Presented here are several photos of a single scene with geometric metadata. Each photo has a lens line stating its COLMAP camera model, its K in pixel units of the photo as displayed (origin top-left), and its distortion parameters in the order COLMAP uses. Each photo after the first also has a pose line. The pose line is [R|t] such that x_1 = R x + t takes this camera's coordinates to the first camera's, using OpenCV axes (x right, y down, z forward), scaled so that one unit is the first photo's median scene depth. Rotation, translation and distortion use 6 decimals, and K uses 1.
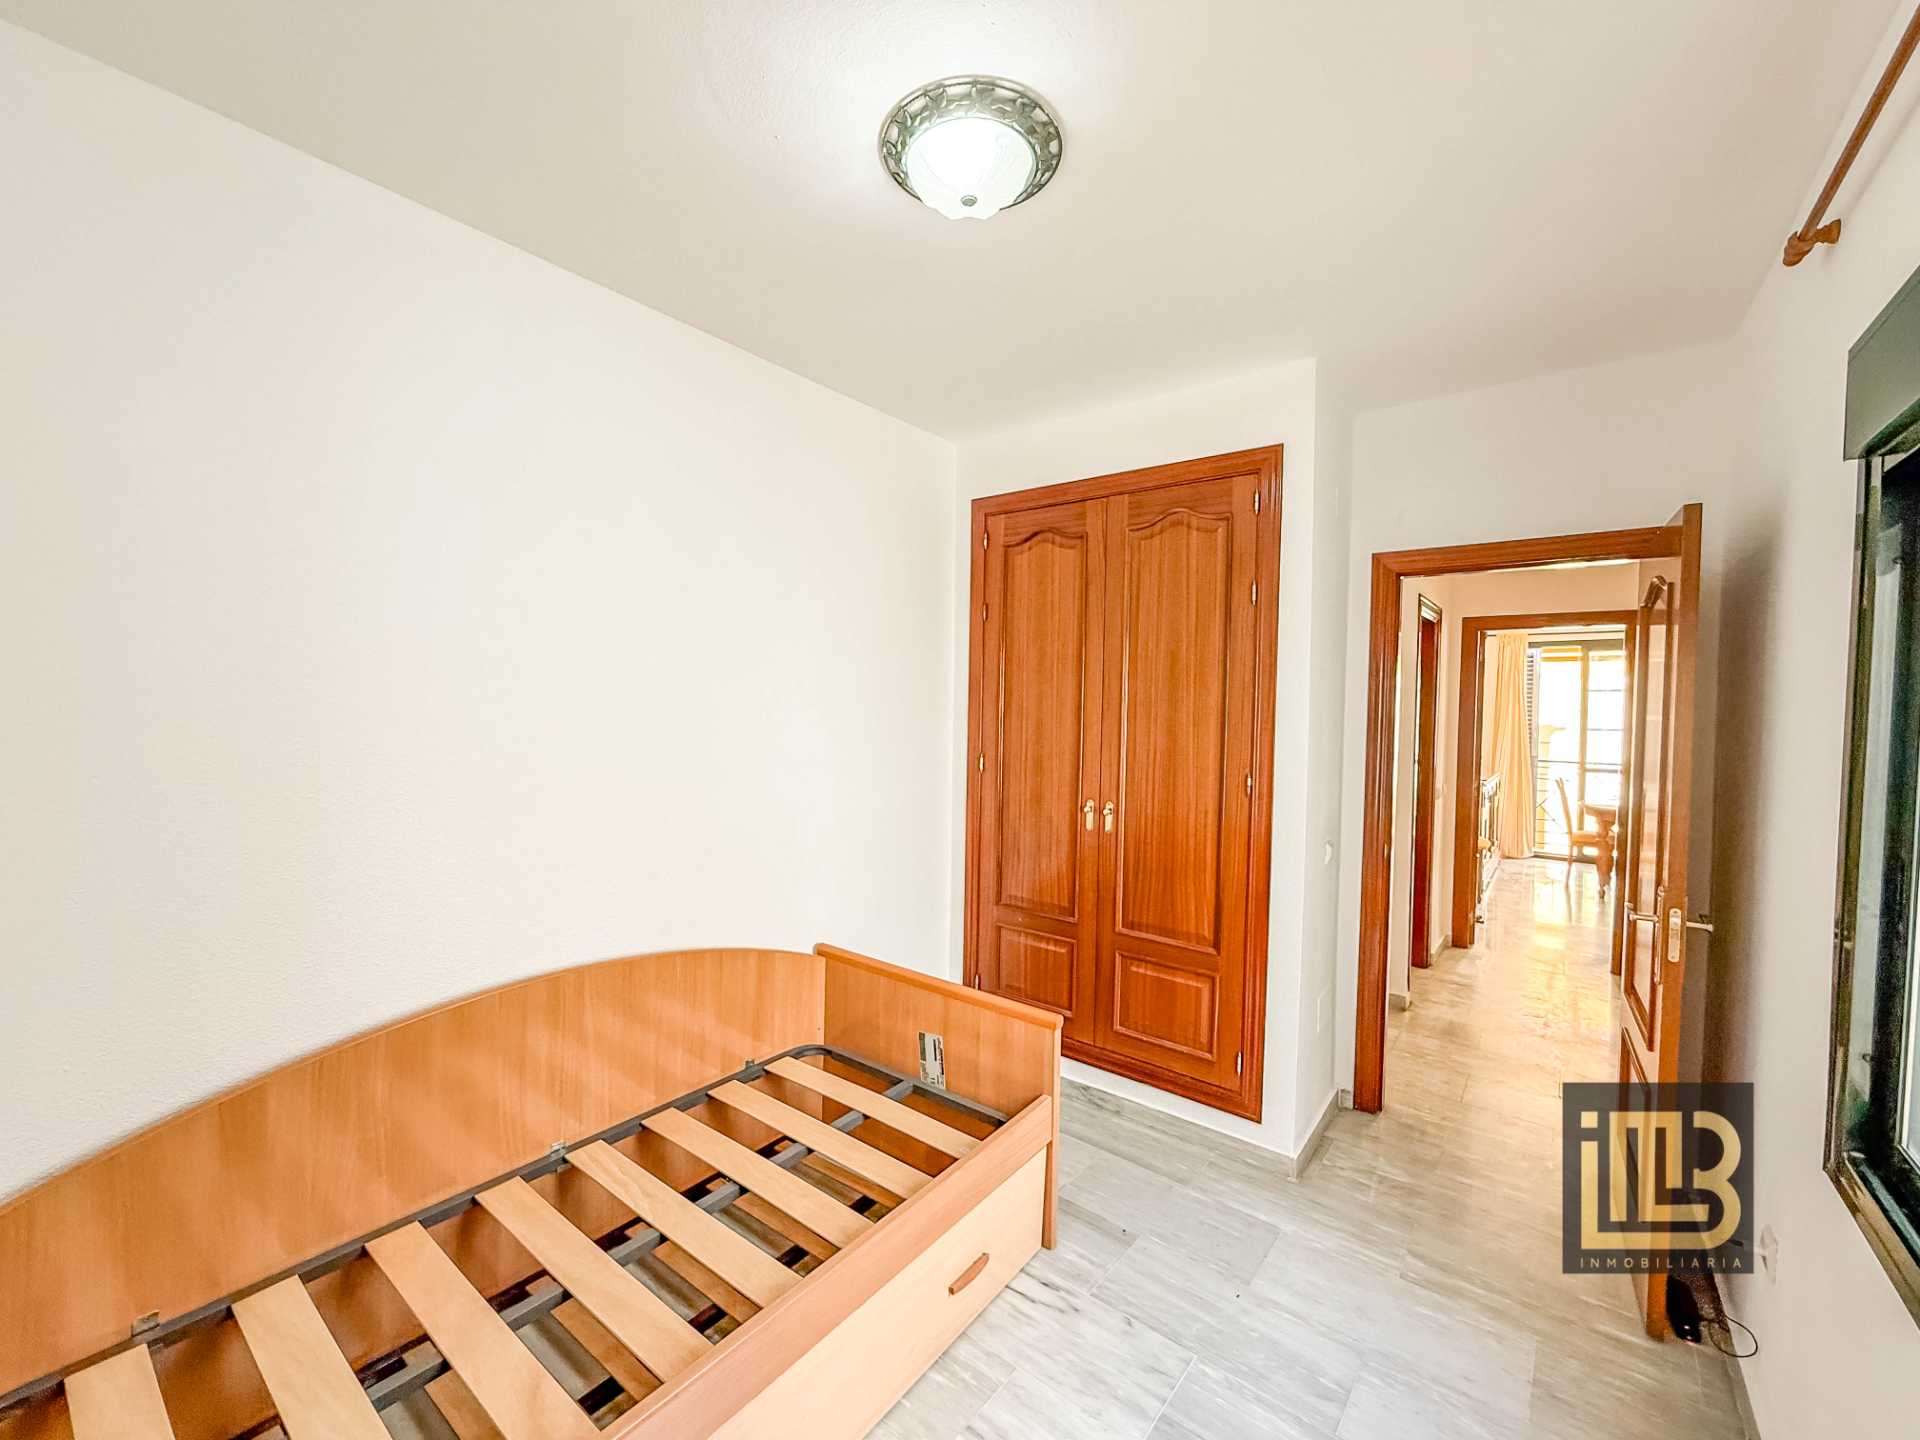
lens RADIAL K [[775.7, 0, 953.9], [0, 775.7, 722.7], [0, 0, 1]] dist [-0.008482, 0.001505]
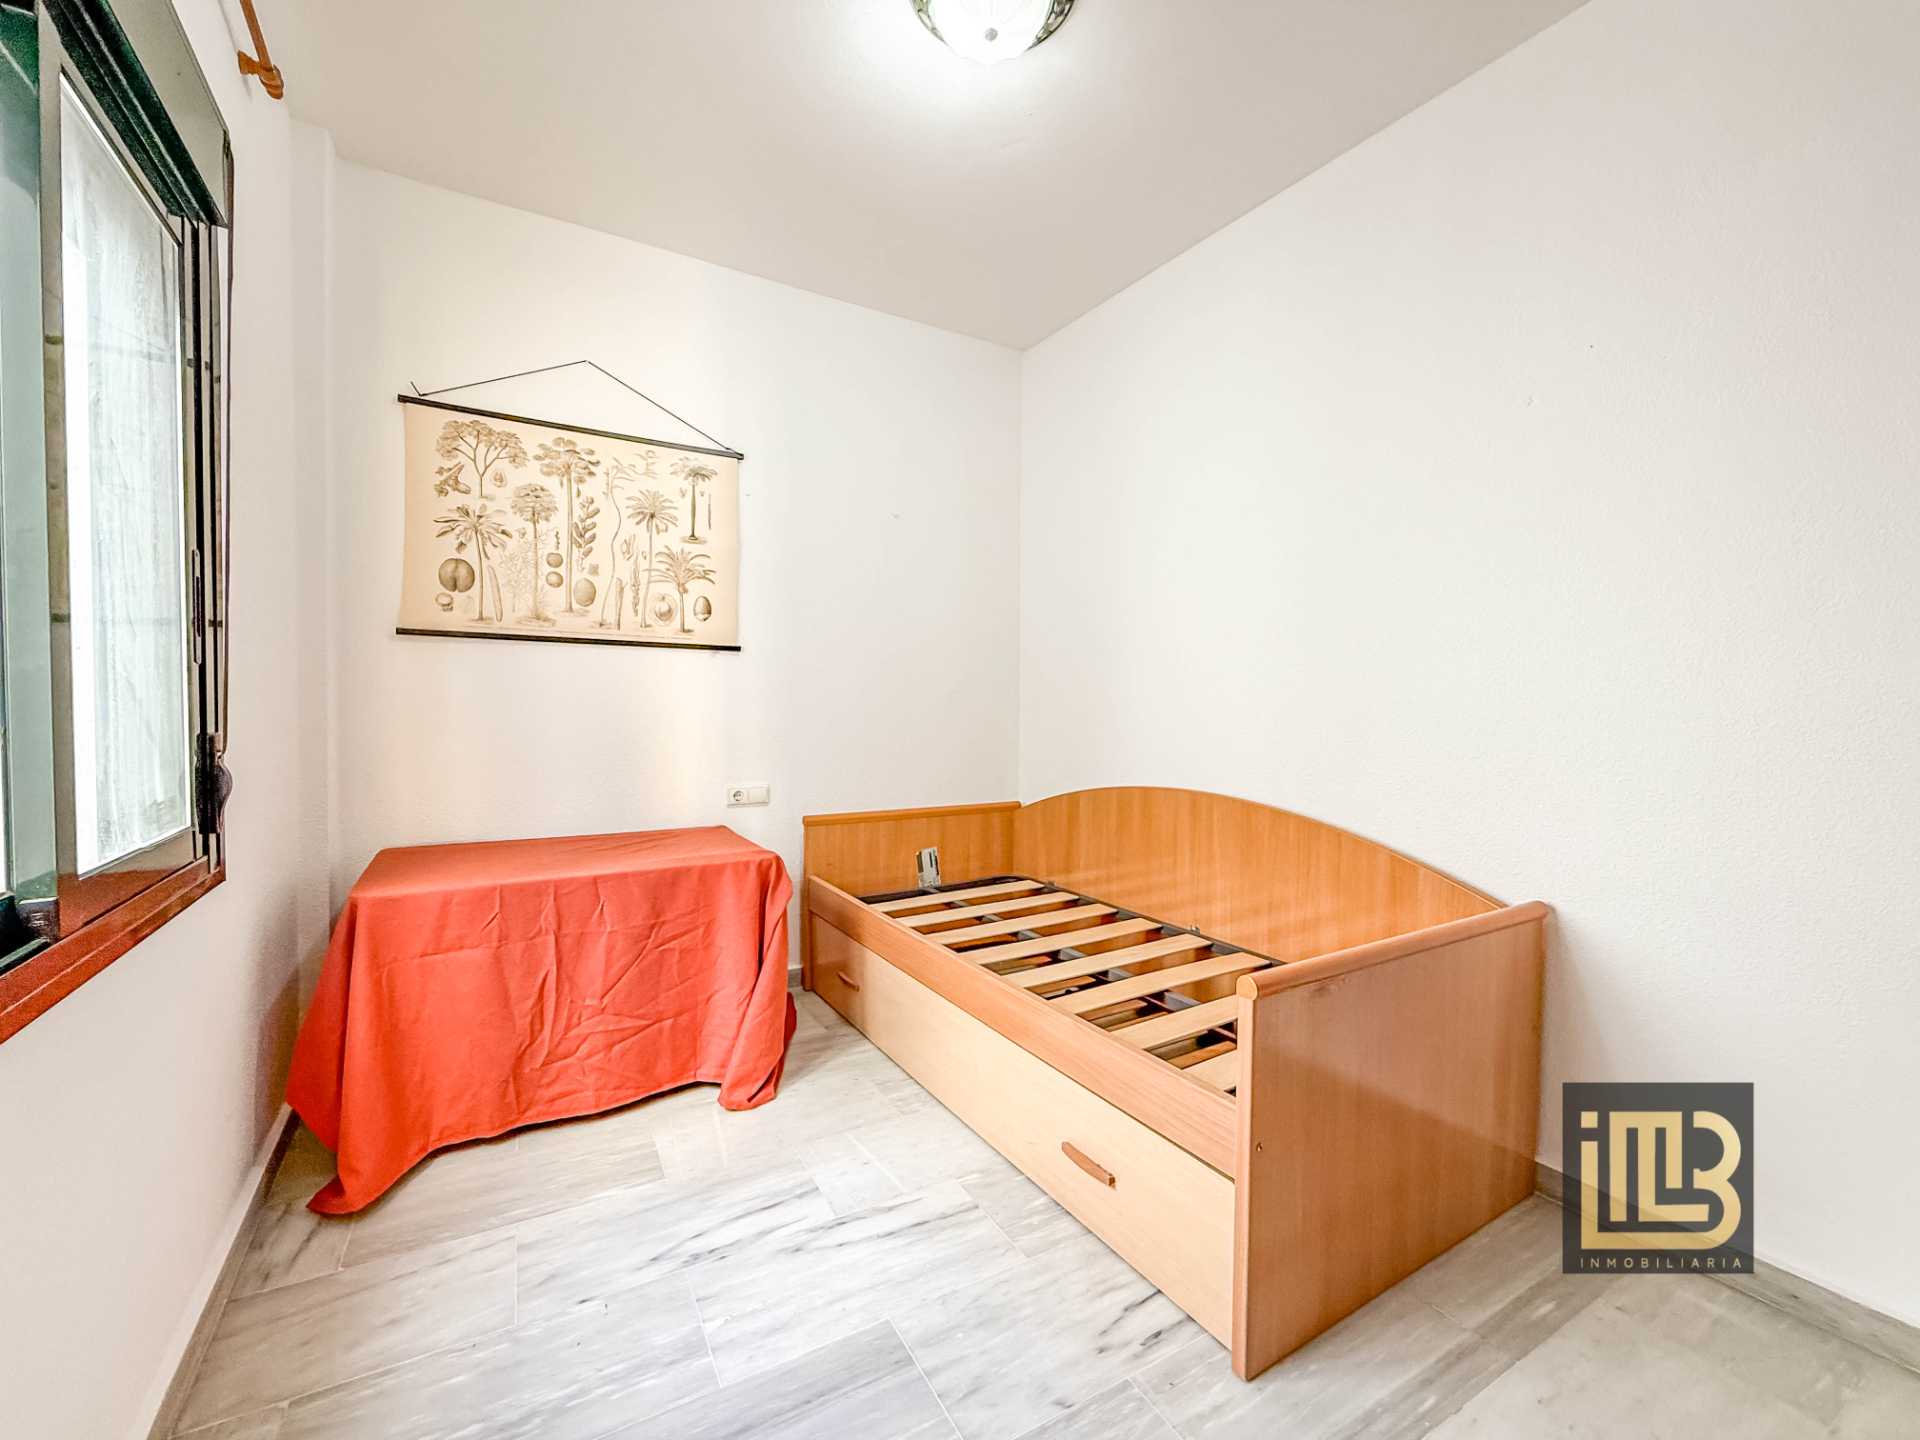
lens RADIAL K [[775.7, 0, 951.4], [0, 775.7, 722.3], [0, 0, 1]] dist [-0.008482, 0.001505]
pose [[-0.370333, 0.005080, -0.928885, 0.674150], [-0.028121, 0.999465, 0.016677, 0.165574], [0.928473, 0.032298, -0.369992, 0.900202]]
